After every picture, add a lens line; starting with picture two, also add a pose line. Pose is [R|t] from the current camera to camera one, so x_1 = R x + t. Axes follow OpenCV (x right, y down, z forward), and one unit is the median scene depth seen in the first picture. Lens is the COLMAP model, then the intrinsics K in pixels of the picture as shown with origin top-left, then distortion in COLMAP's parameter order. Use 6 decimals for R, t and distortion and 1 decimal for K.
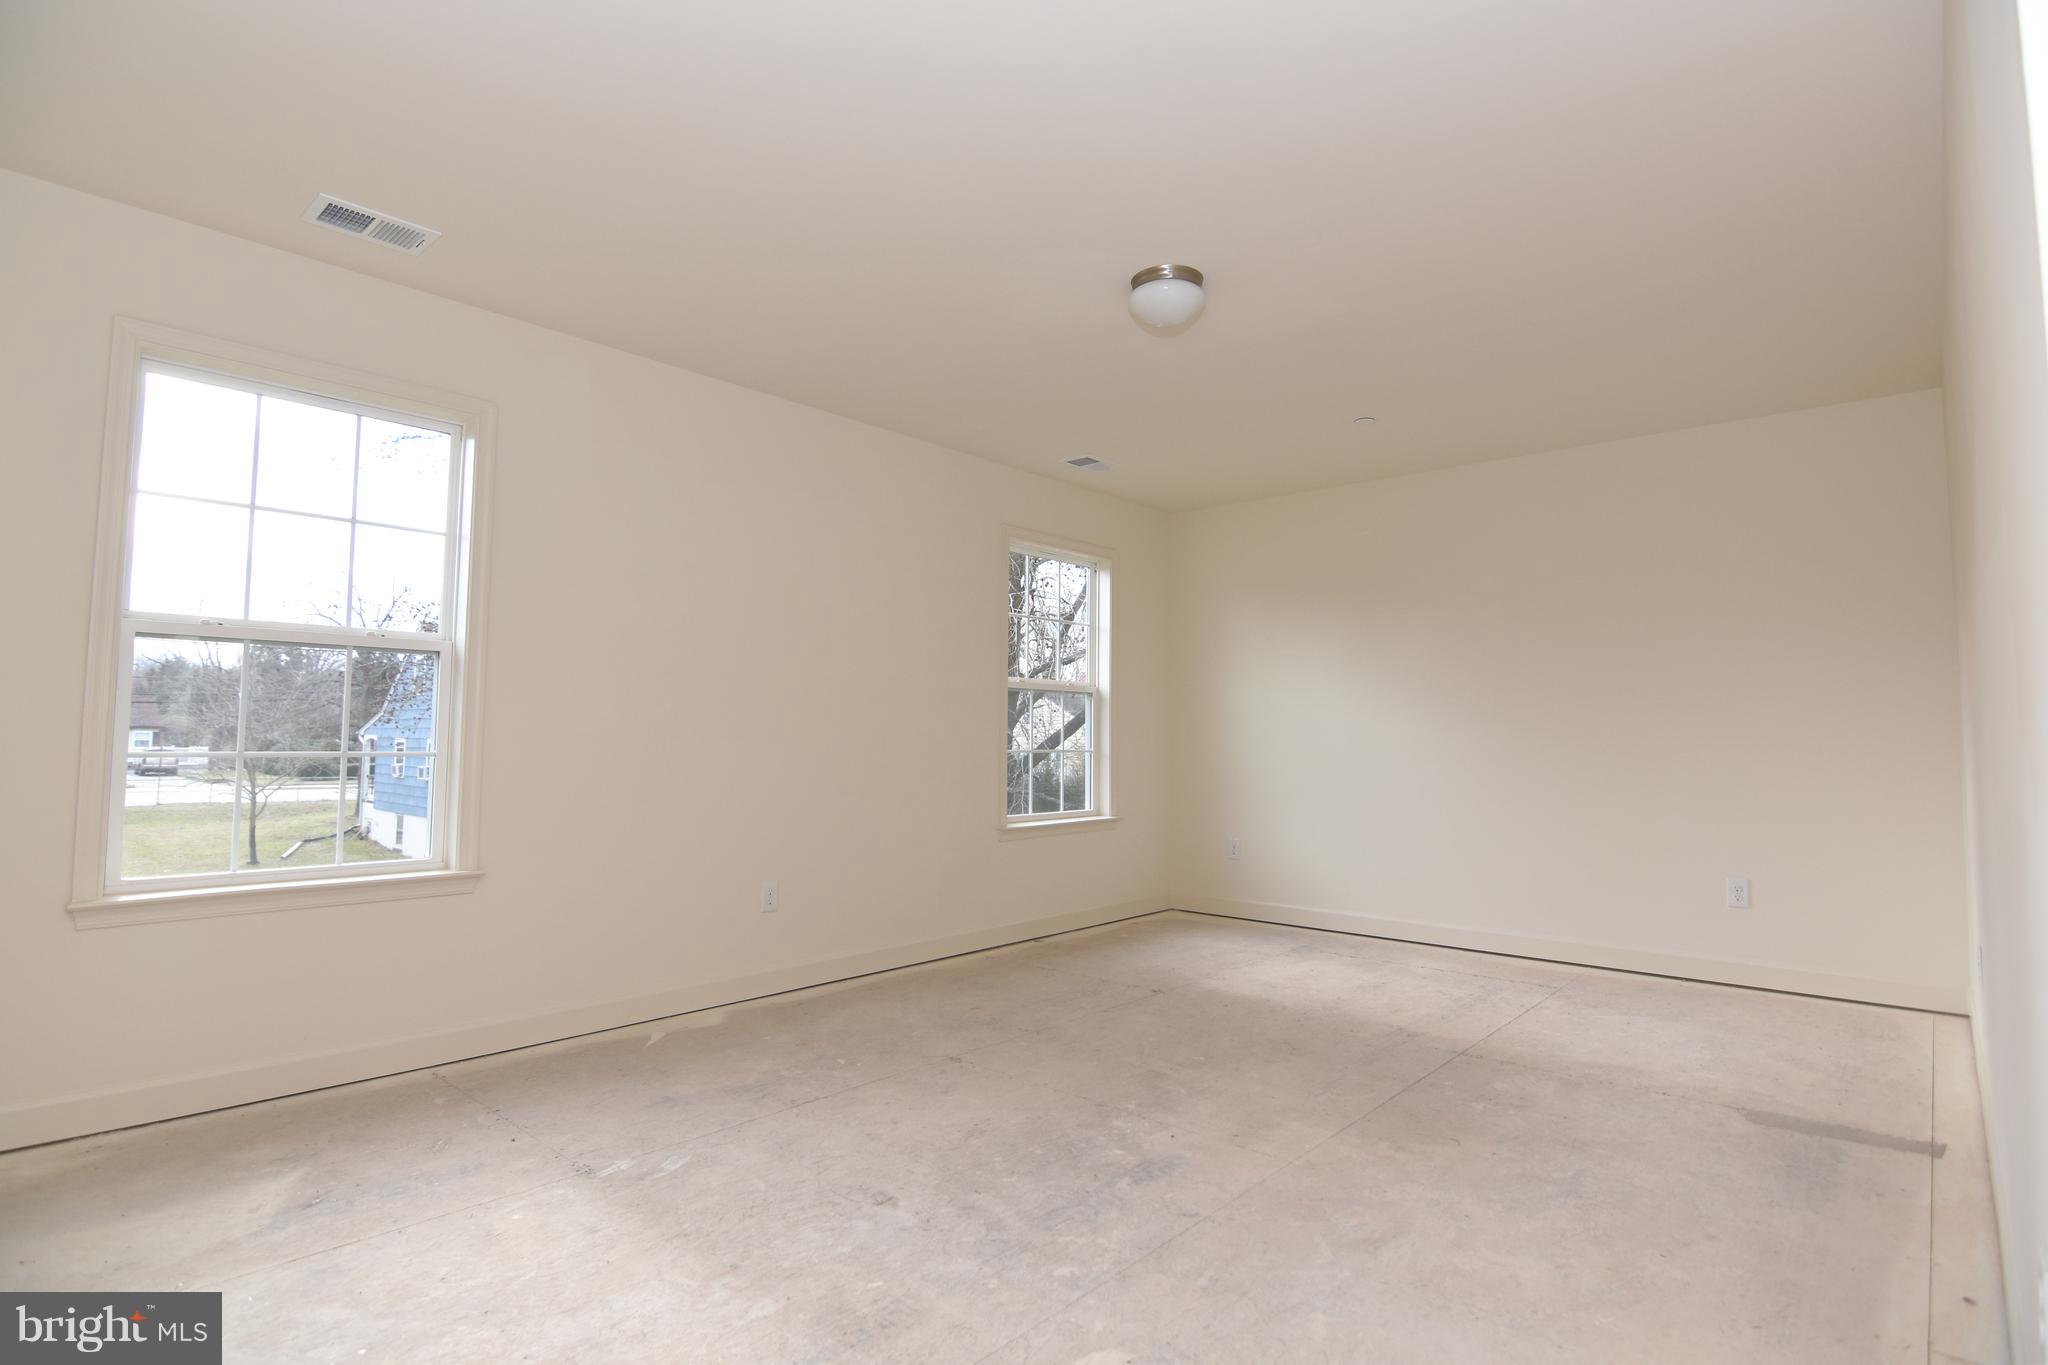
lens RADIAL K [[941.9, 0, 1011.9], [0, 941.9, 675.5], [0, 0, 1]] dist [-0.027782, -0.000240]
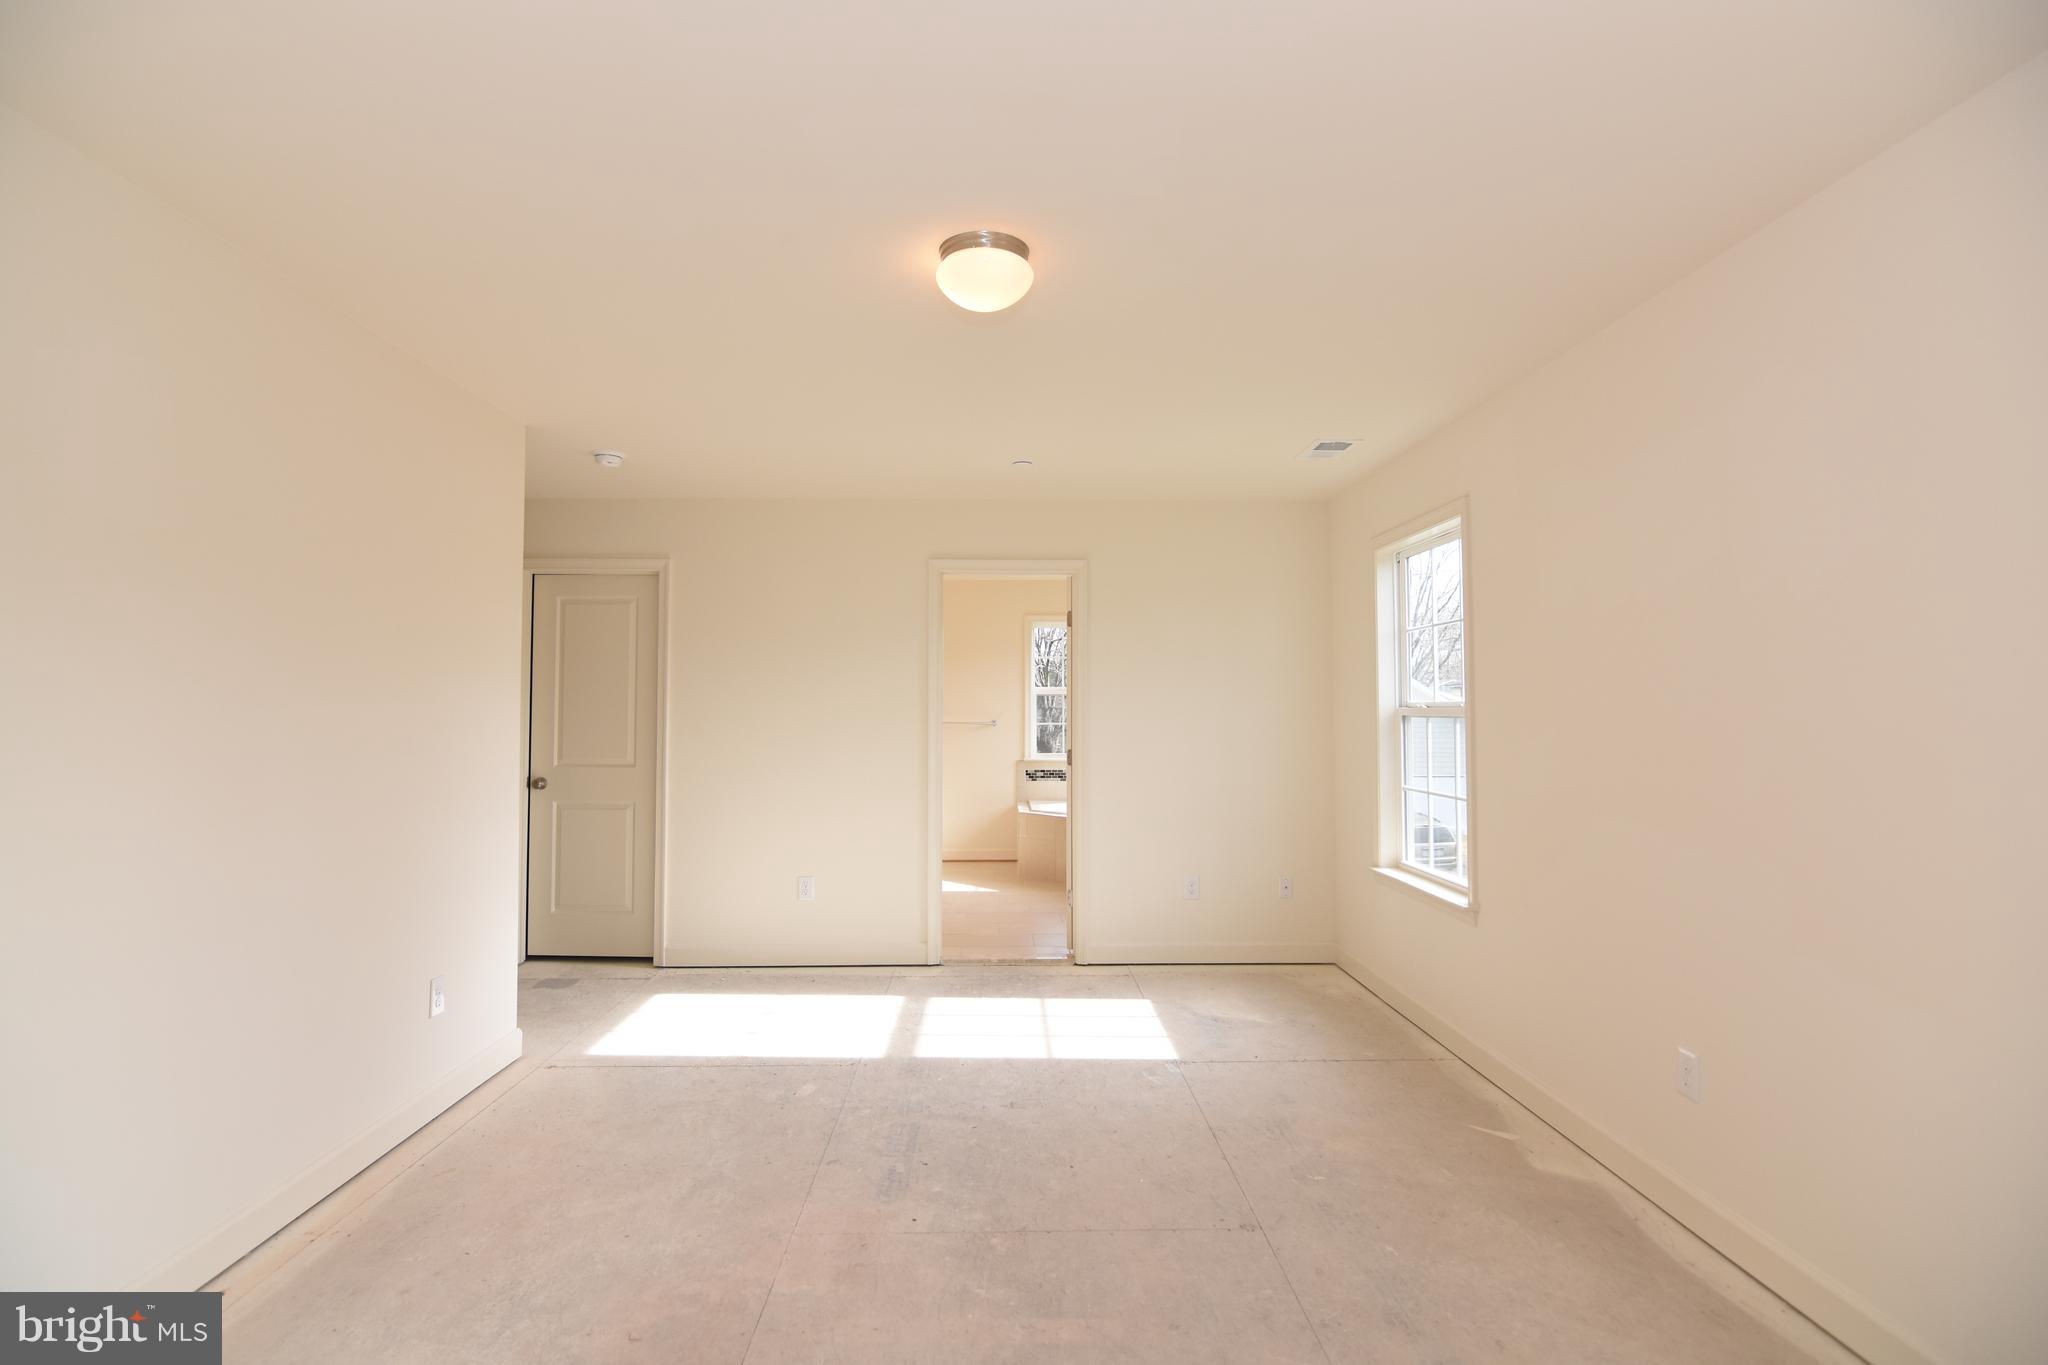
lens RADIAL K [[1015.1, 0, 1002.0], [0, 1015.1, 690.1], [0, 0, 1]] dist [0.003811, -0.003088]
pose [[-0.718848, -0.015872, -0.694987, 0.228326], [0.043550, 0.996747, -0.067808, 0.003703], [0.693802, -0.079011, -0.715818, 0.498590]]
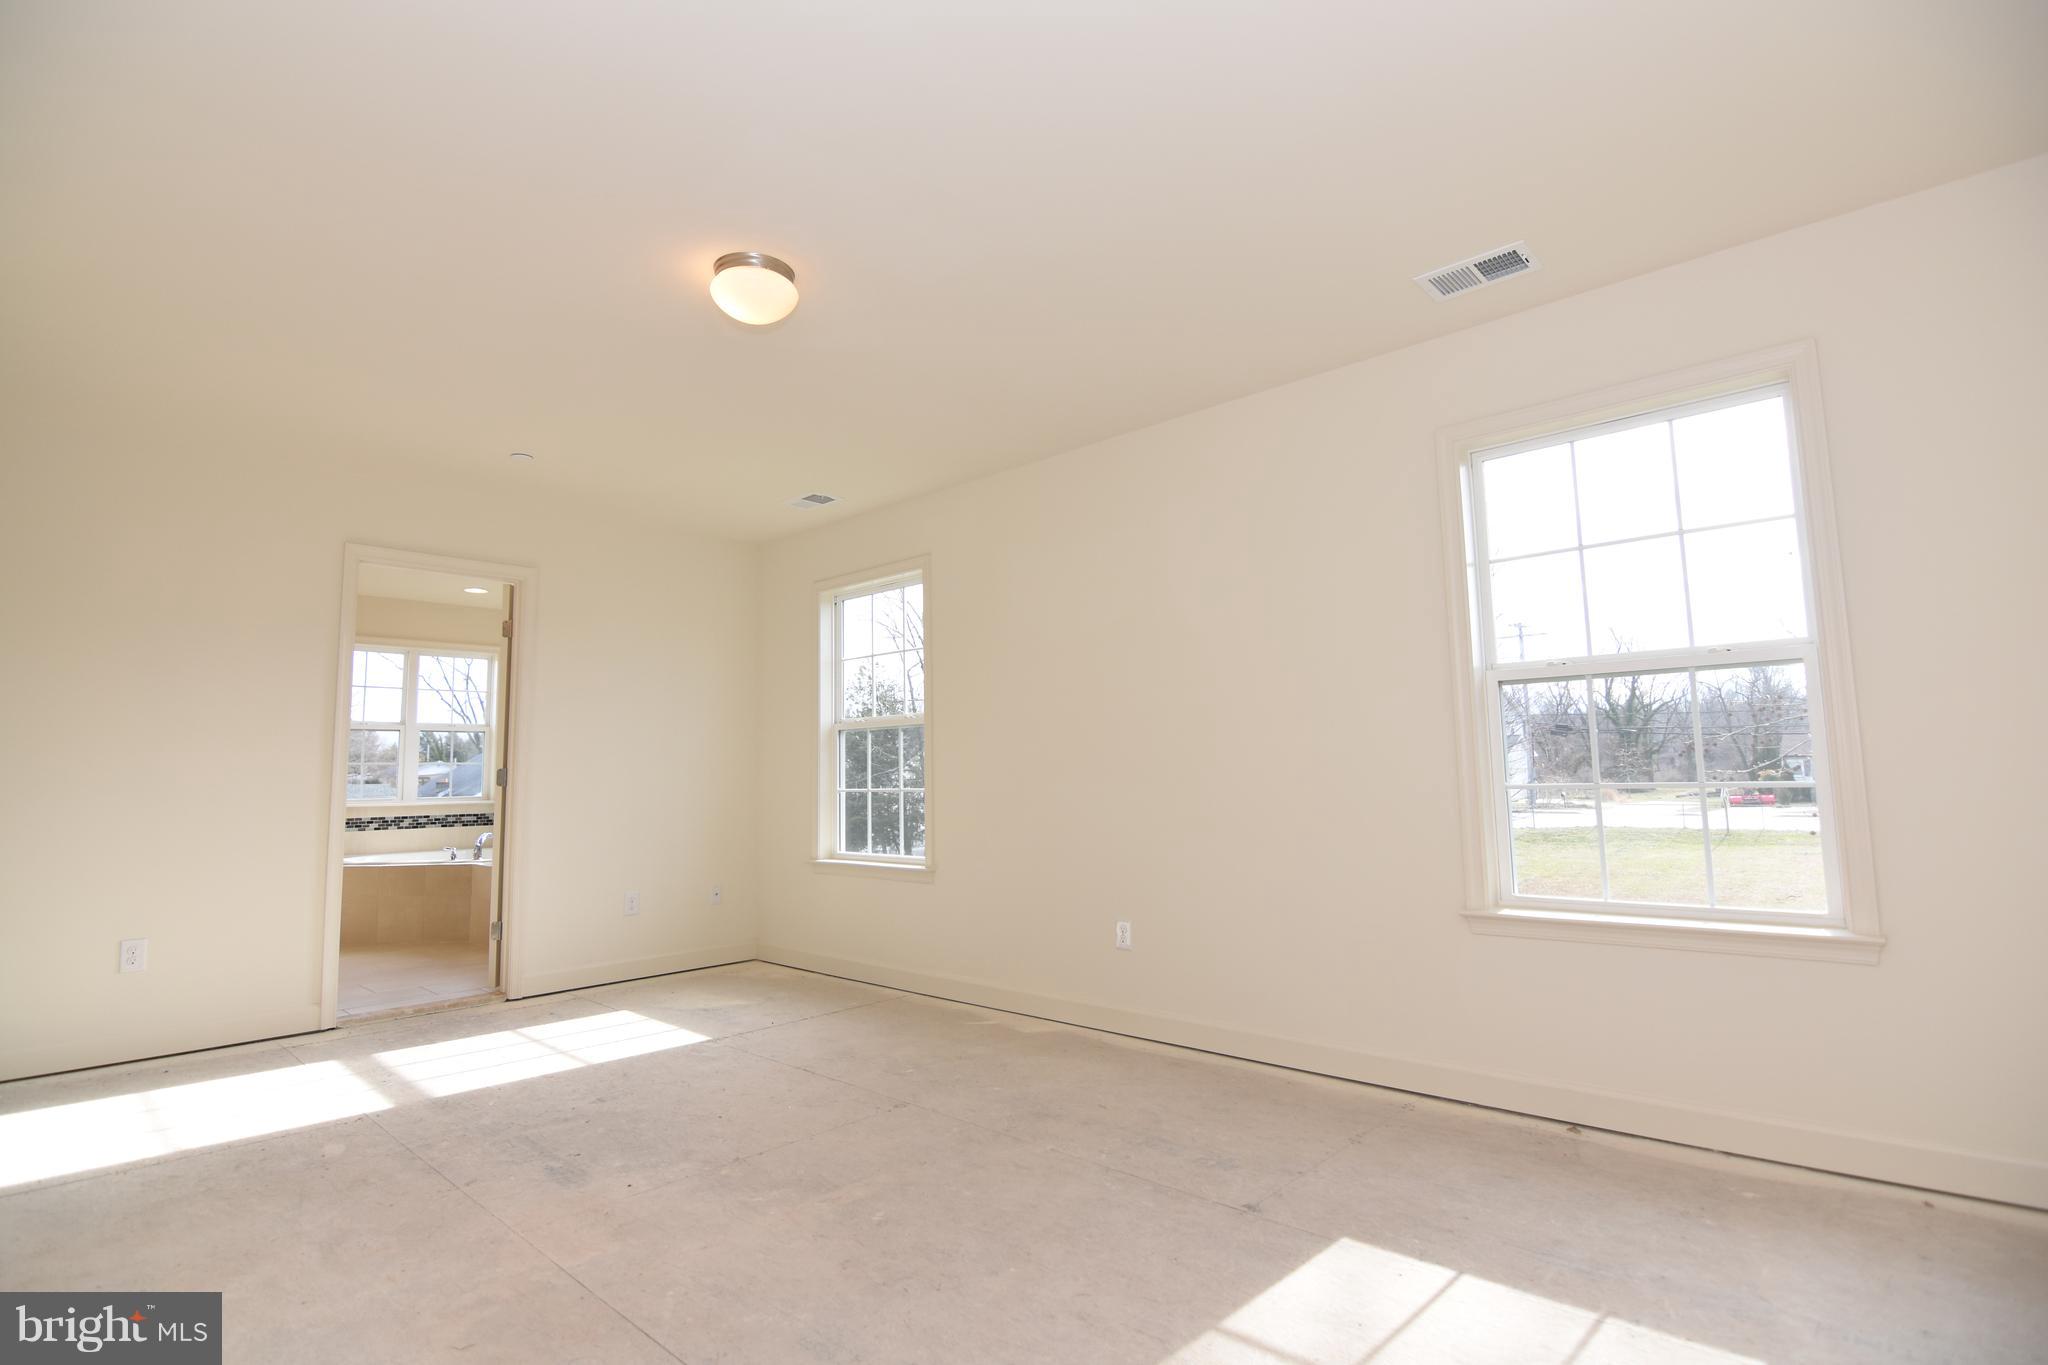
lens RADIAL K [[1015.1, 0, 1024.7], [0, 1015.1, 674.9], [0, 0, 1]] dist [0.003811, -0.003088]
pose [[0.012329, -0.107154, -0.994166, 0.339964], [0.086000, 0.990671, -0.105711, 0.031099], [0.996219, -0.084195, 0.021429, 0.380027]]
